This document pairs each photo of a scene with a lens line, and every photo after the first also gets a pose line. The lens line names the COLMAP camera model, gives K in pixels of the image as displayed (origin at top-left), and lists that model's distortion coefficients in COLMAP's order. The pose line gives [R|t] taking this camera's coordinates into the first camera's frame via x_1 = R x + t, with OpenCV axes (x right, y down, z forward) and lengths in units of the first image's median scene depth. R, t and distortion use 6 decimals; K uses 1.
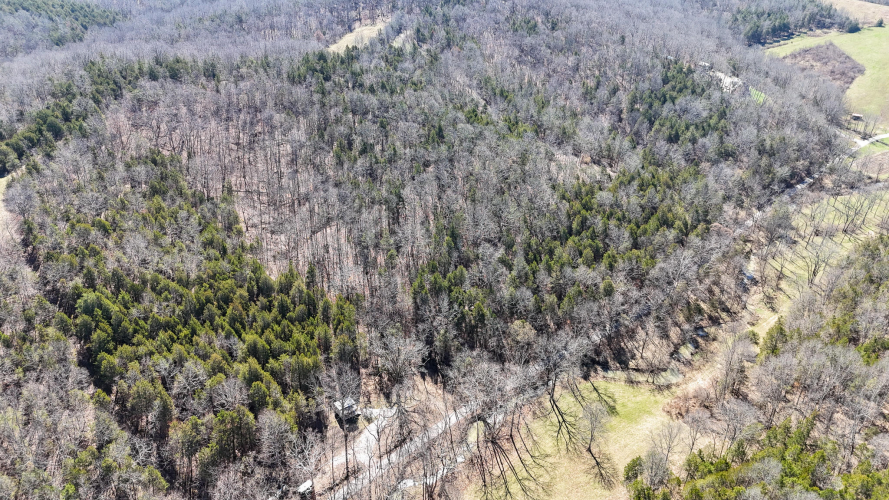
lens RADIAL K [[634.3, 0, 448.1], [0, 634.3, 249.4], [0, 0, 1]] dist [0.039465, -0.020269]
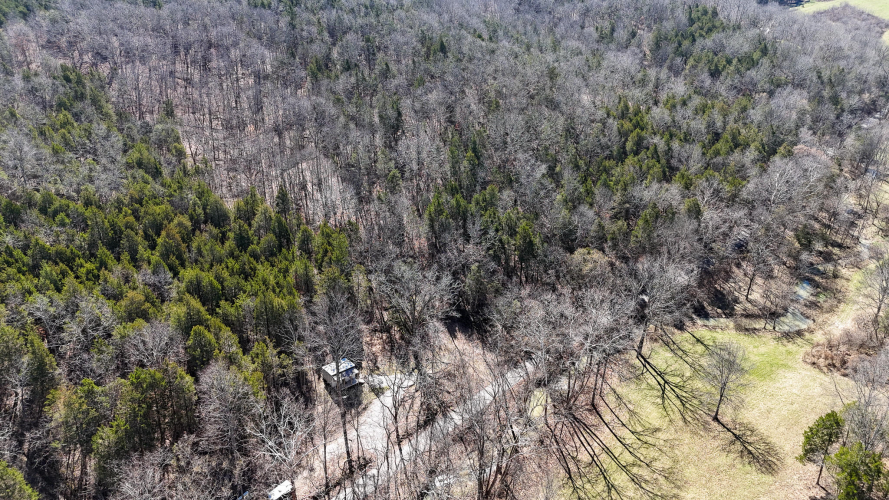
lens RADIAL K [[634.3, 0, 438.8], [0, 634.3, 250.4], [0, 0, 1]] dist [0.039465, -0.020269]
pose [[0.998676, -0.046610, 0.021762, -0.065860], [0.047799, 0.997186, -0.057755, 0.157445], [-0.019009, 0.058719, 0.998094, 0.322498]]
